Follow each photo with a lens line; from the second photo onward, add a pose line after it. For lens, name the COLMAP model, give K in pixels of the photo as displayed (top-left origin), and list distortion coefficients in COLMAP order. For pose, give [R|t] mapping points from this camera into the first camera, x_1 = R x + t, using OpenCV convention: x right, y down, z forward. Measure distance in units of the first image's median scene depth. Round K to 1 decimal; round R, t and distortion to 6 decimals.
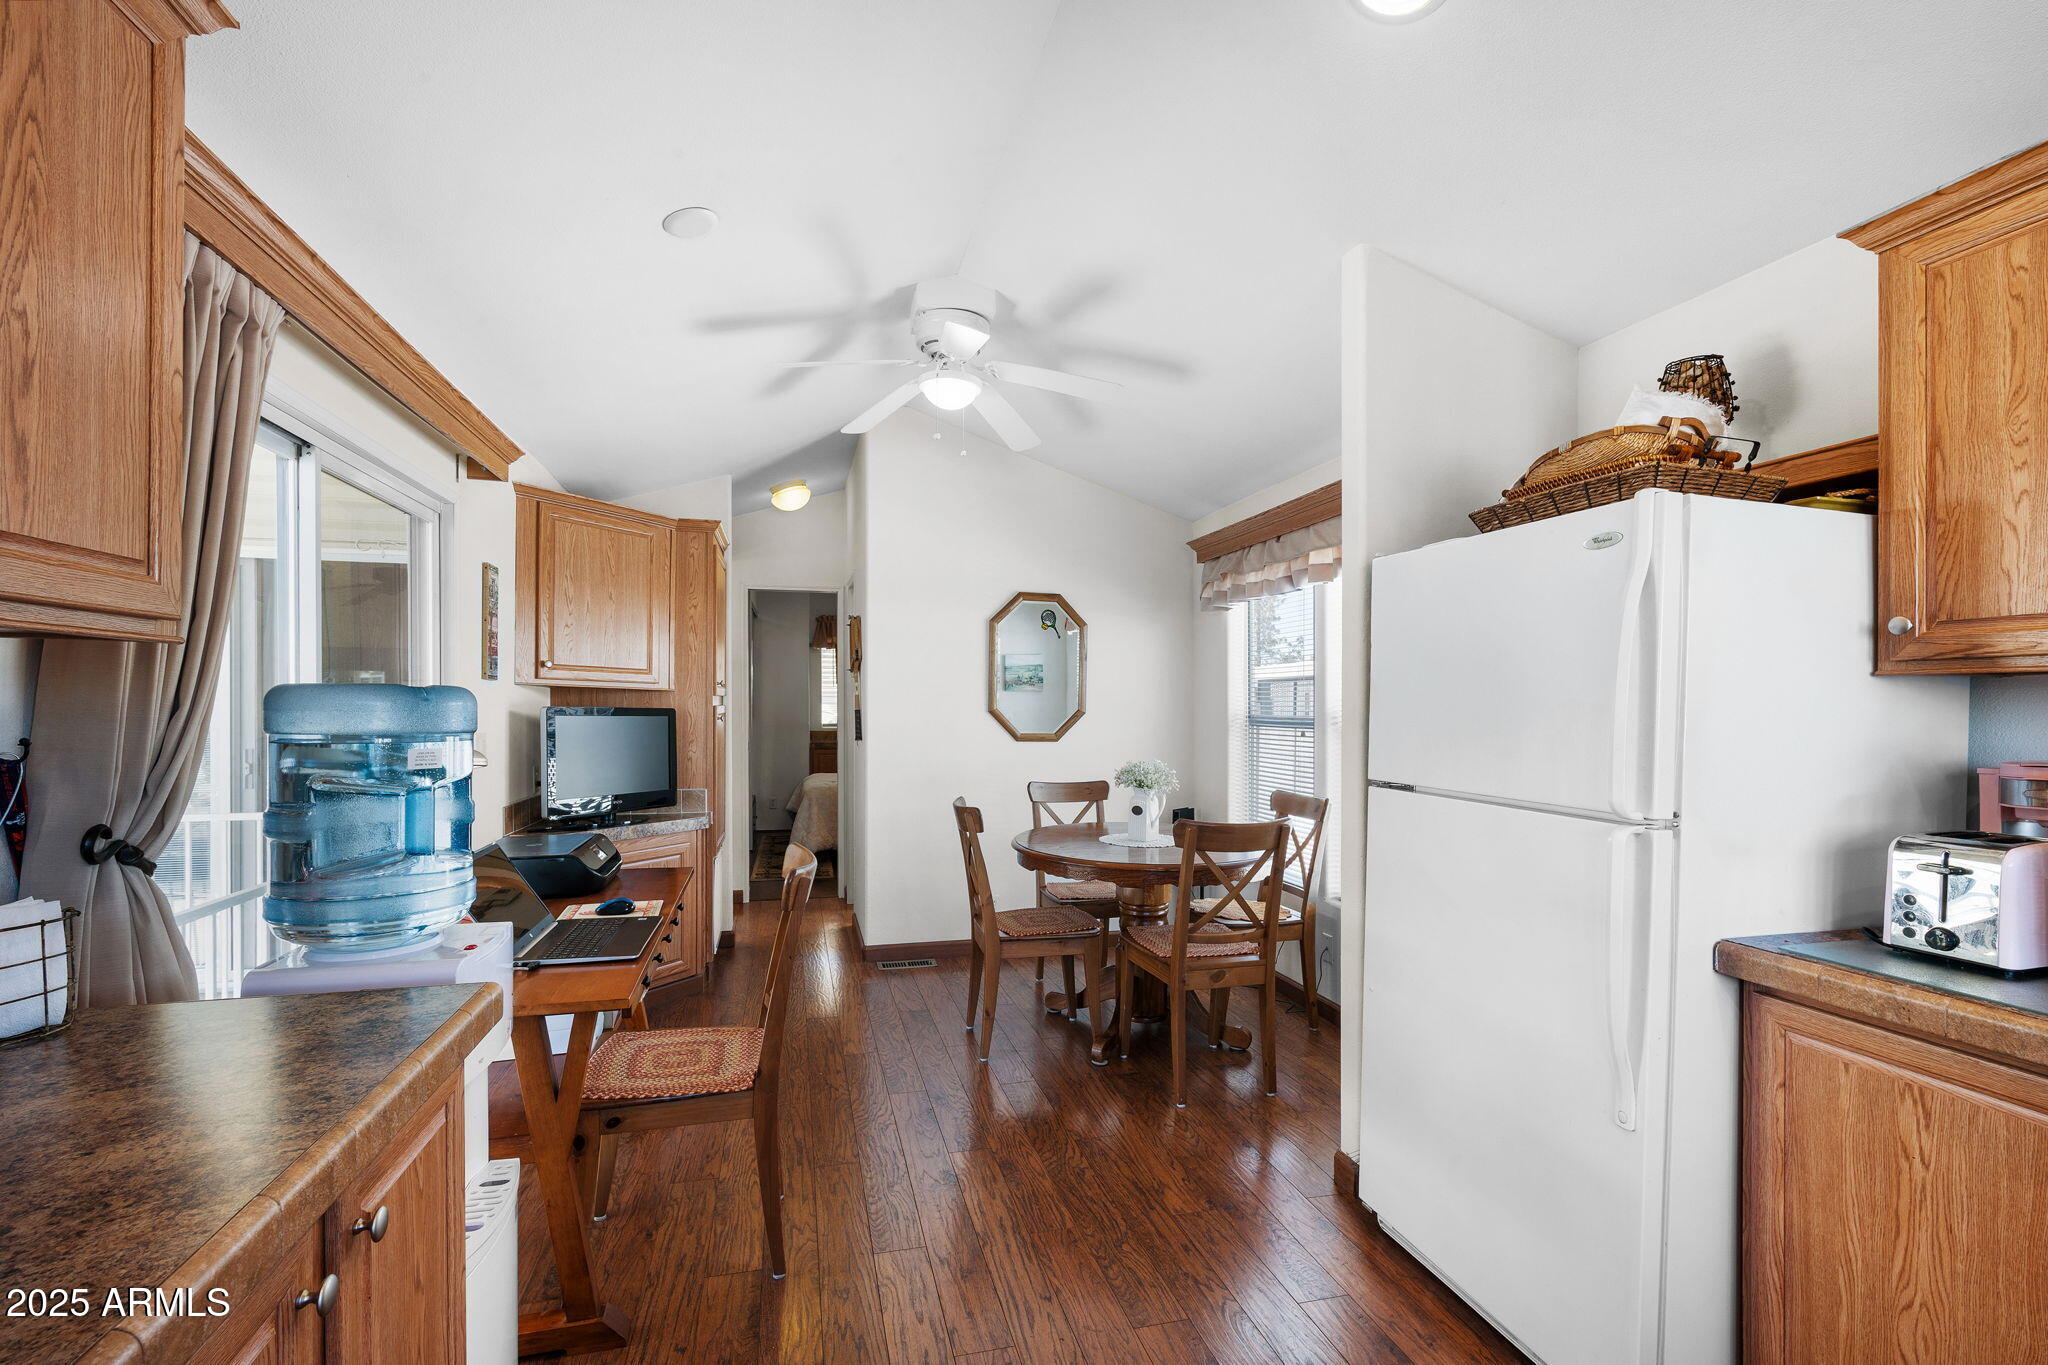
lens RADIAL K [[898.4, 0, 1016.6], [0, 898.4, 696.4], [0, 0, 1]] dist [-0.000756, 0.000087]
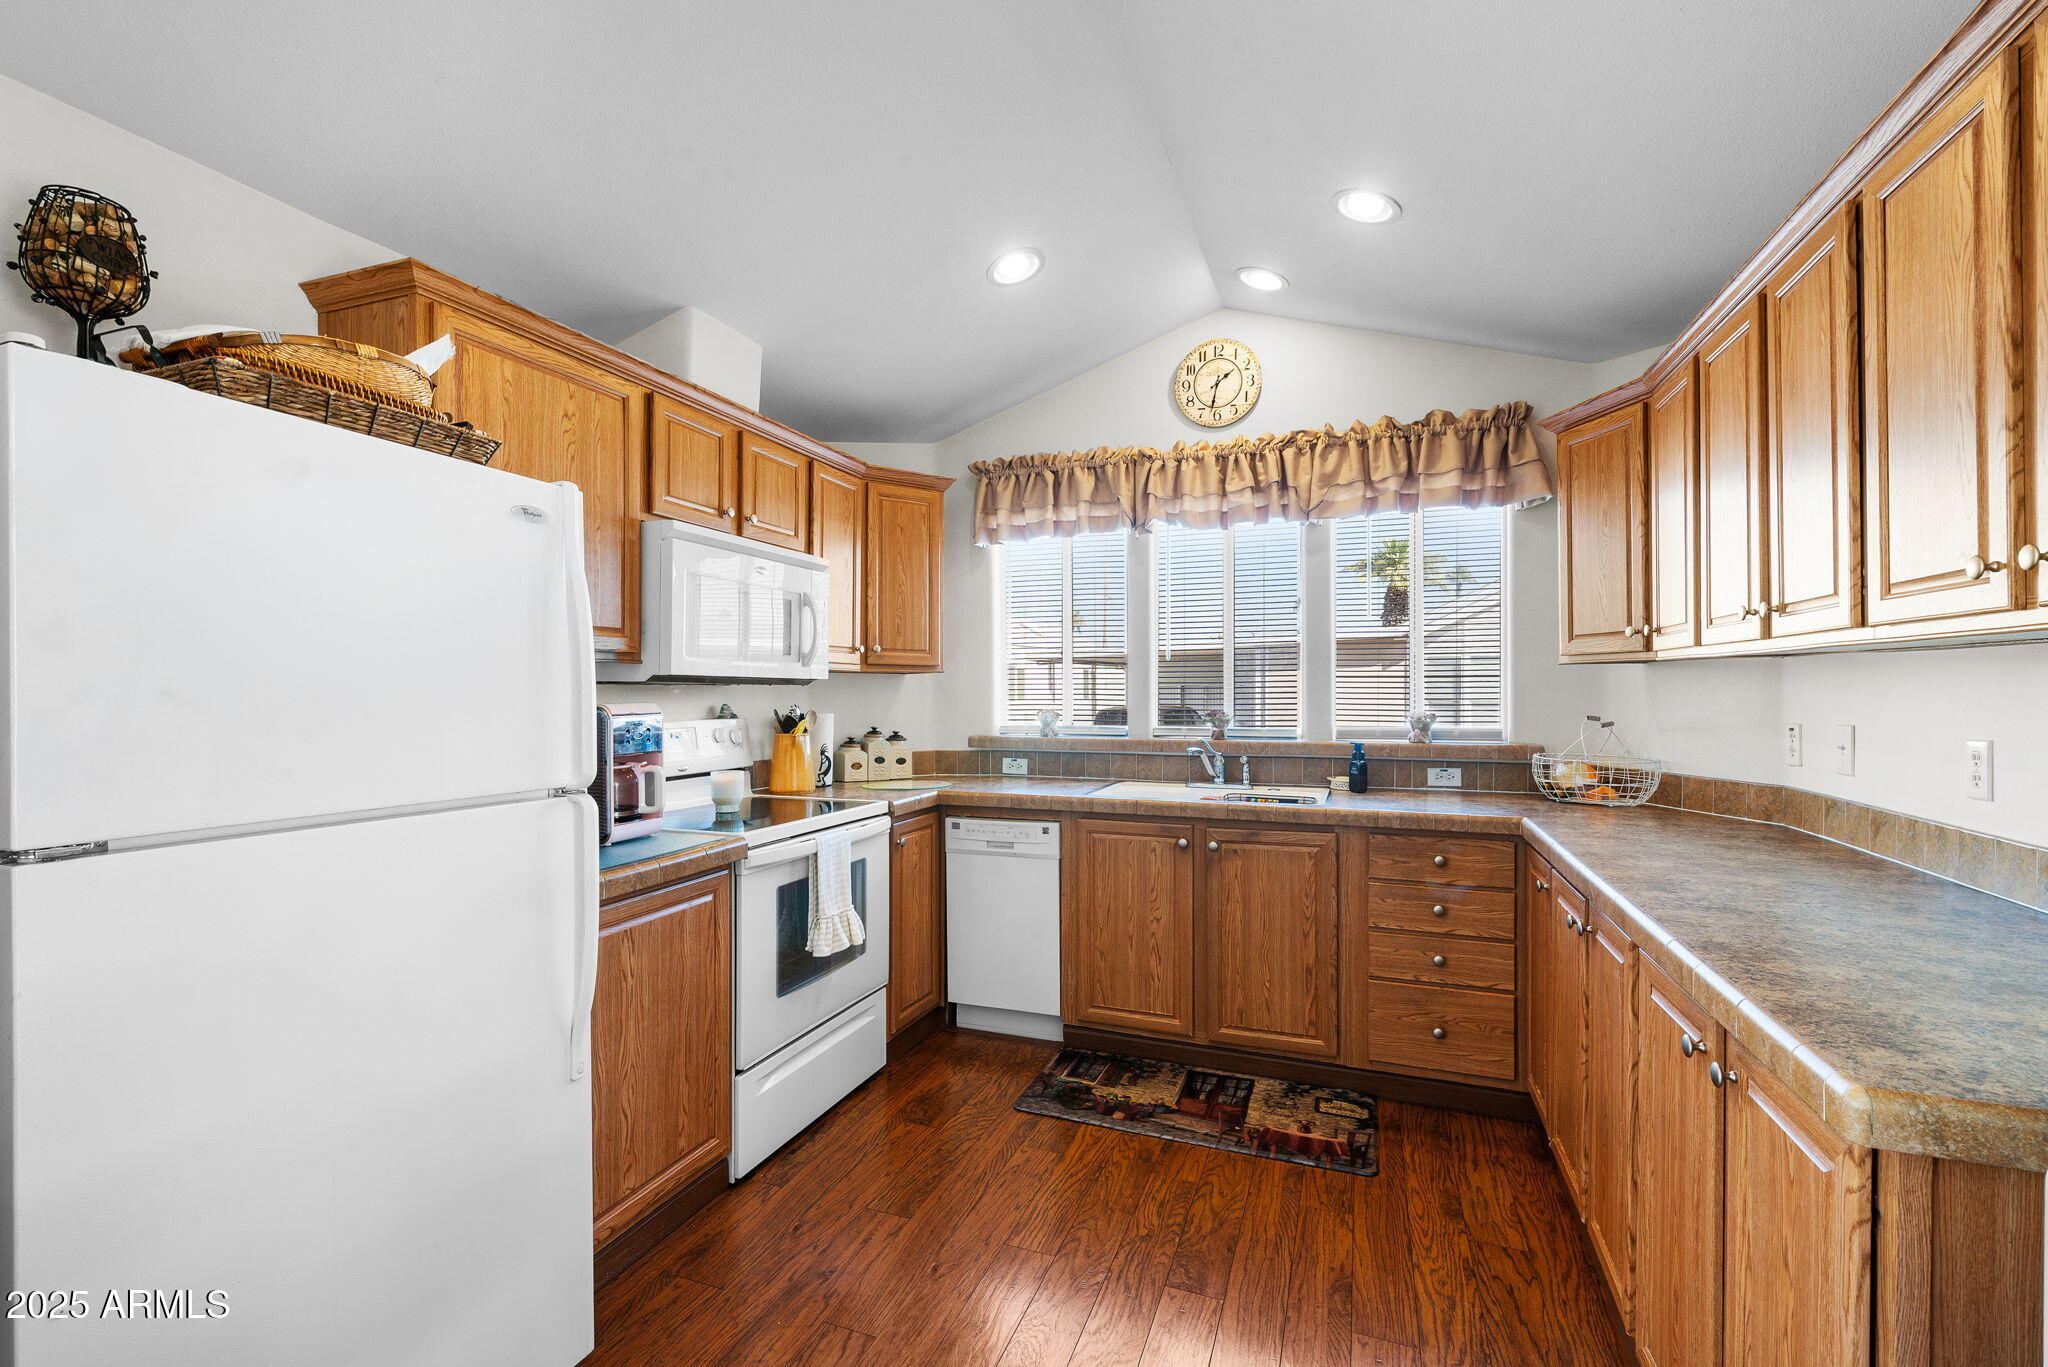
lens RADIAL K [[898.4, 0, 1016.6], [0, 898.4, 697.4], [0, 0, 1]] dist [-0.000756, 0.000087]
pose [[-0.815844, -0.011856, 0.578150, -0.445906], [-0.010942, 0.999927, 0.005064, 0.019958], [-0.578168, -0.002195, -0.815915, 1.922647]]
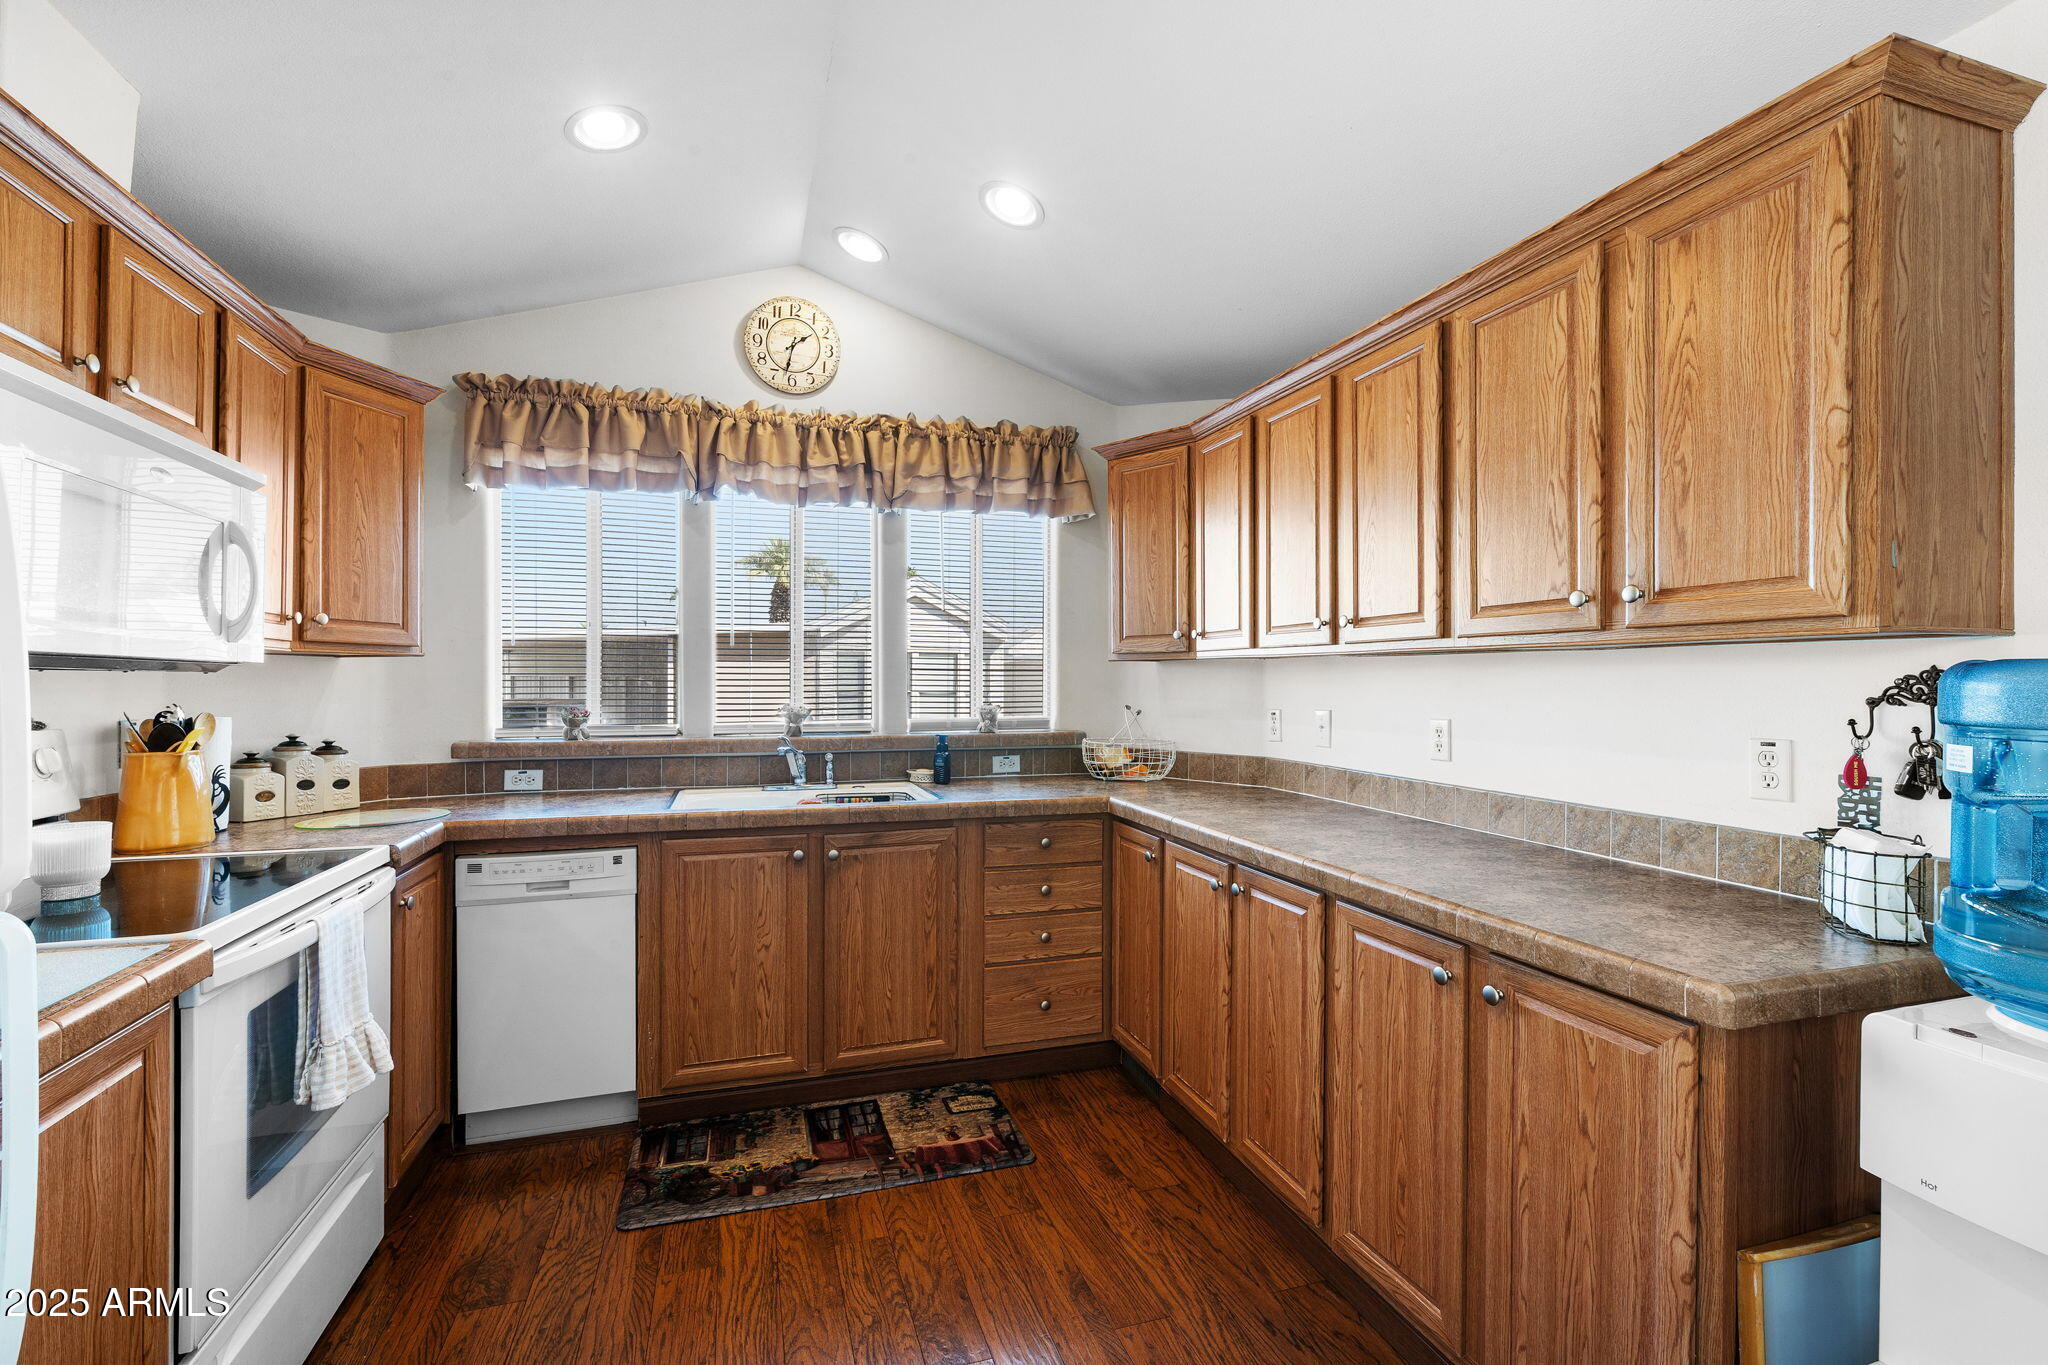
lens RADIAL K [[889.5, 0, 1024.6], [0, 889.5, 687.4], [0, 0, 1]] dist [-0.000415, -0.000200]
pose [[-0.997627, -0.010237, -0.068082, 0.191155], [-0.009988, 0.999942, -0.004005, 0.023158], [0.068120, -0.003316, -0.997672, 1.840471]]
